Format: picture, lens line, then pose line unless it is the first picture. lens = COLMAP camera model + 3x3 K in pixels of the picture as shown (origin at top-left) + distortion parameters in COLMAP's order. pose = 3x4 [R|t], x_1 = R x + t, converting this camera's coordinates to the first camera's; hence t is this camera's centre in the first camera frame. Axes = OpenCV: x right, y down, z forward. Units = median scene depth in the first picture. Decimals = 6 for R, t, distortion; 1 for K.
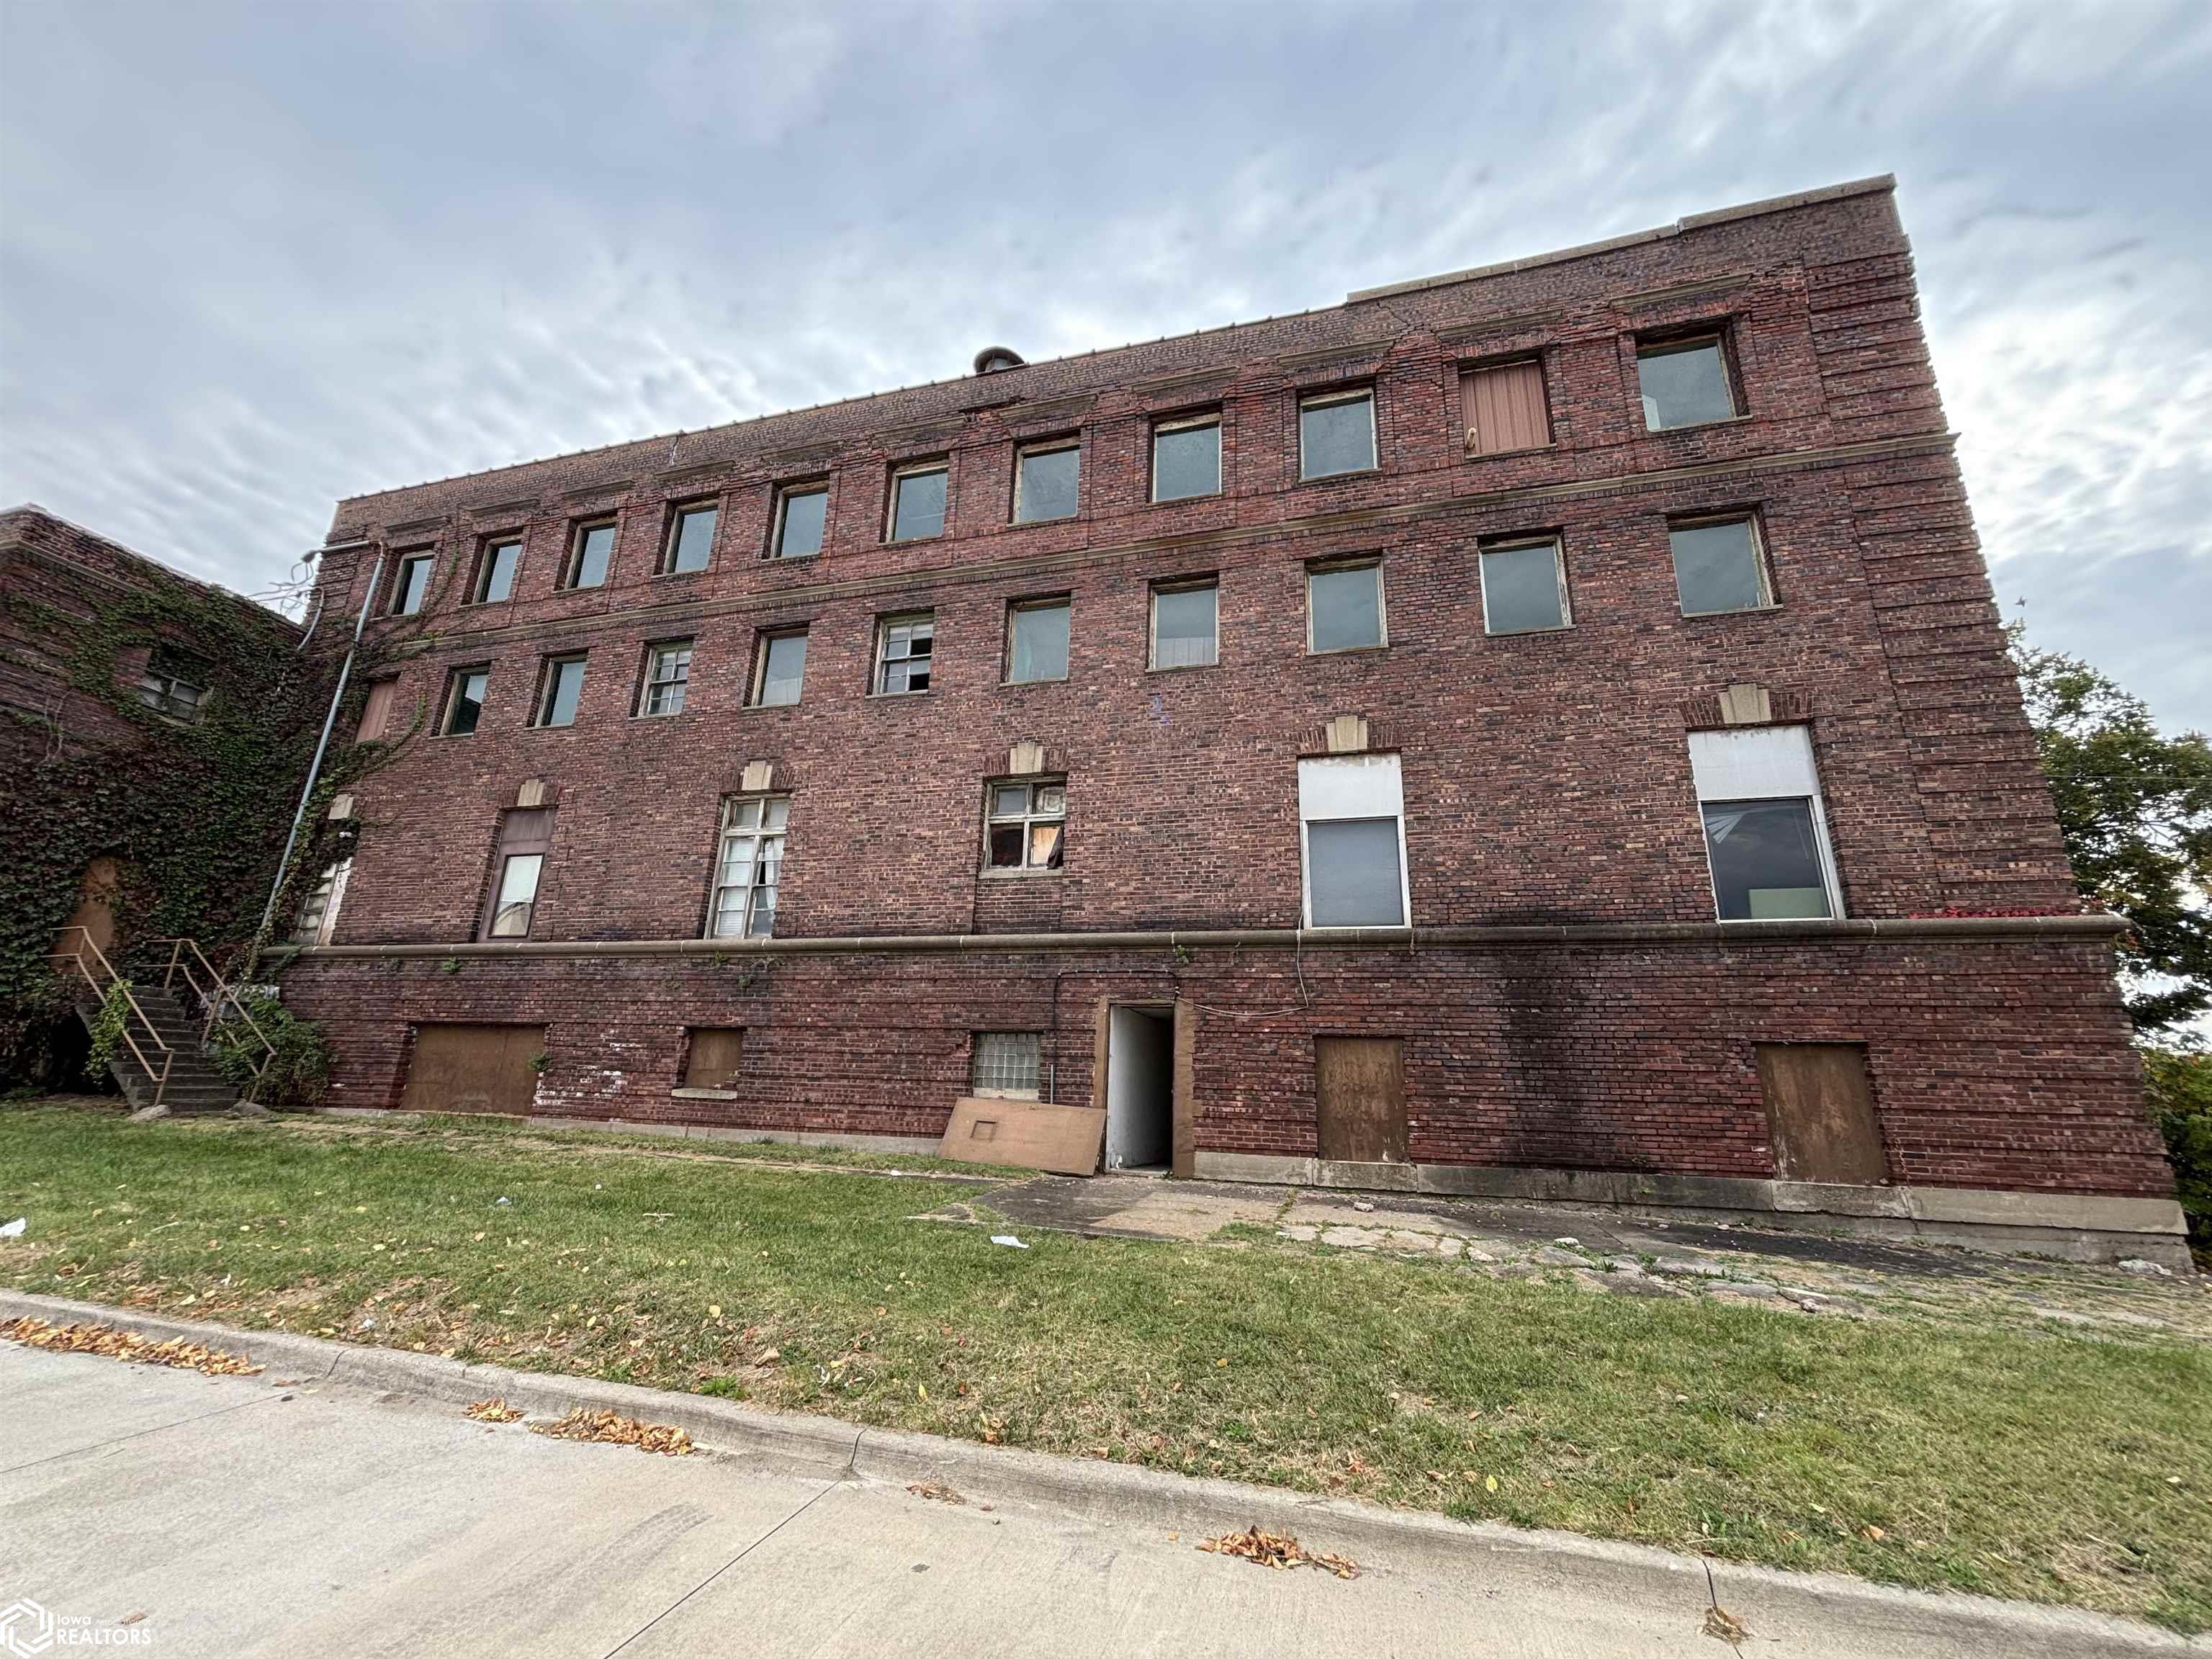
lens RADIAL K [[877.1, 0, 1106.0], [0, 877.1, 829.5], [0, 0, 1]] dist [0.006181, 0.000013]
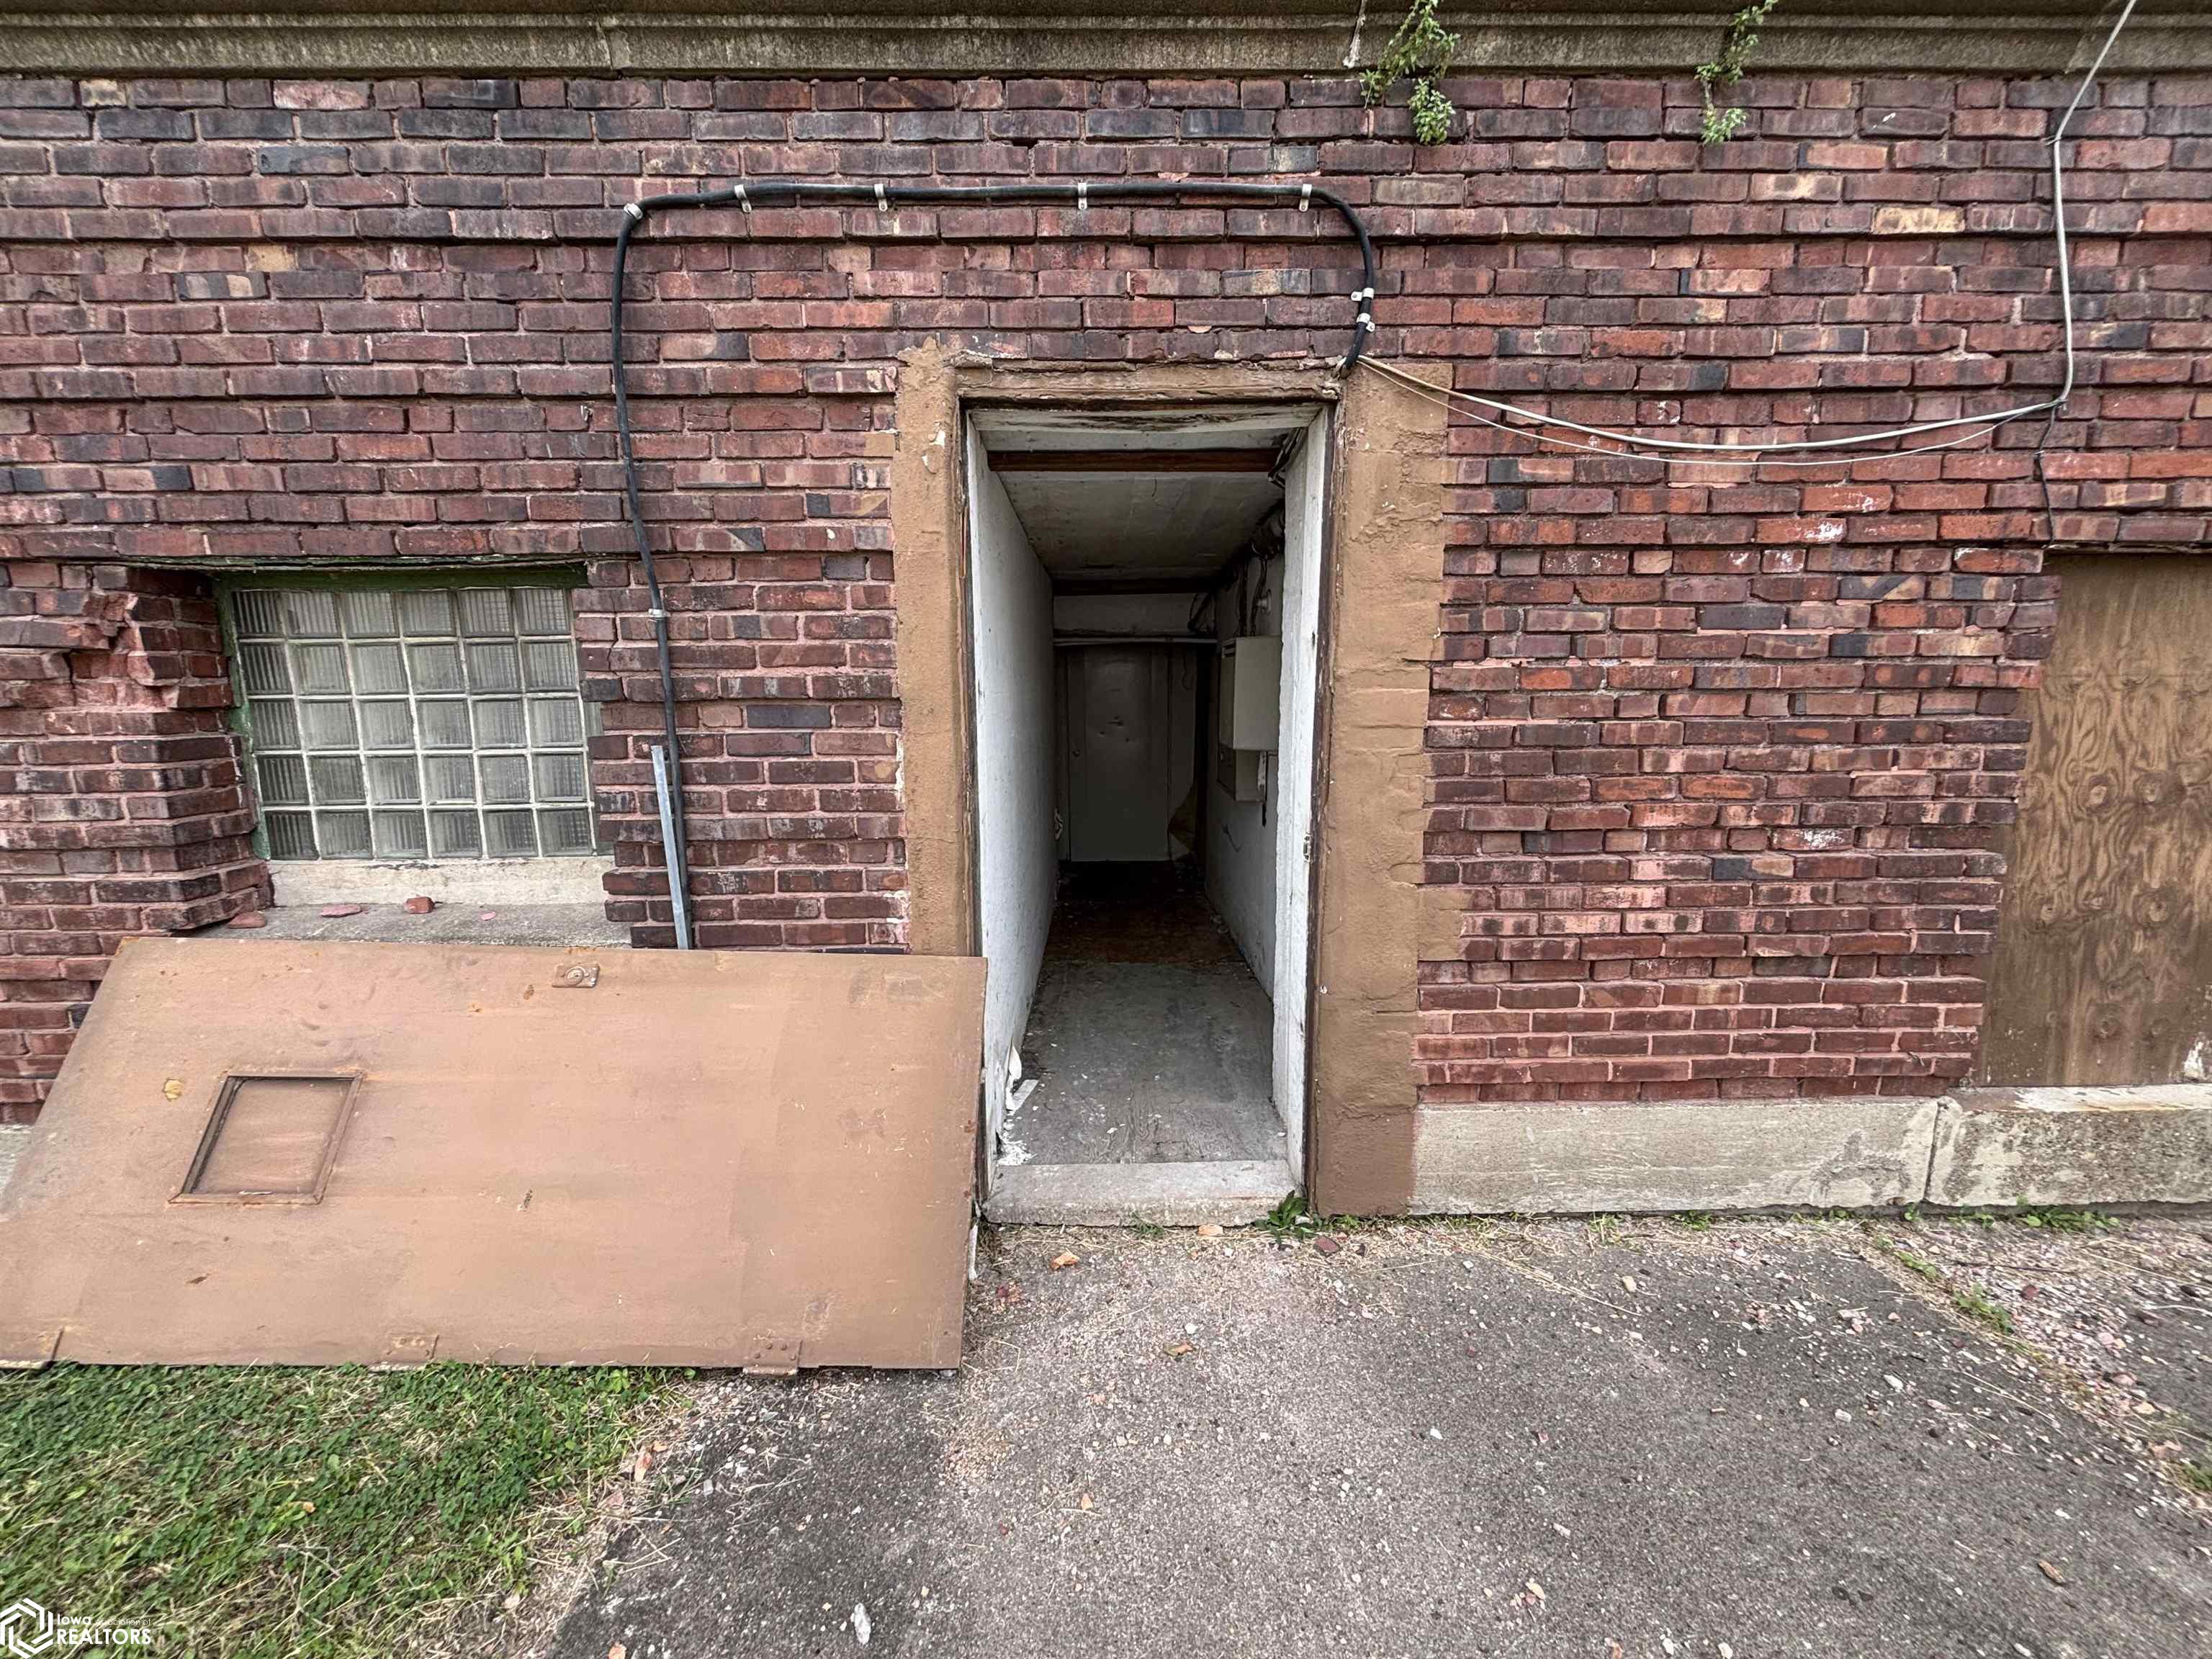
lens RADIAL K [[877.1, 0, 1106.0], [0, 877.1, 829.5], [0, 0, 1]] dist [0.006181, 0.000013]
pose [[0.951030, -0.087466, 0.296466, -0.029036], [-0.048635, 0.904838, 0.422969, 0.206903], [-0.305249, -0.416674, 0.856274, 0.828484]]
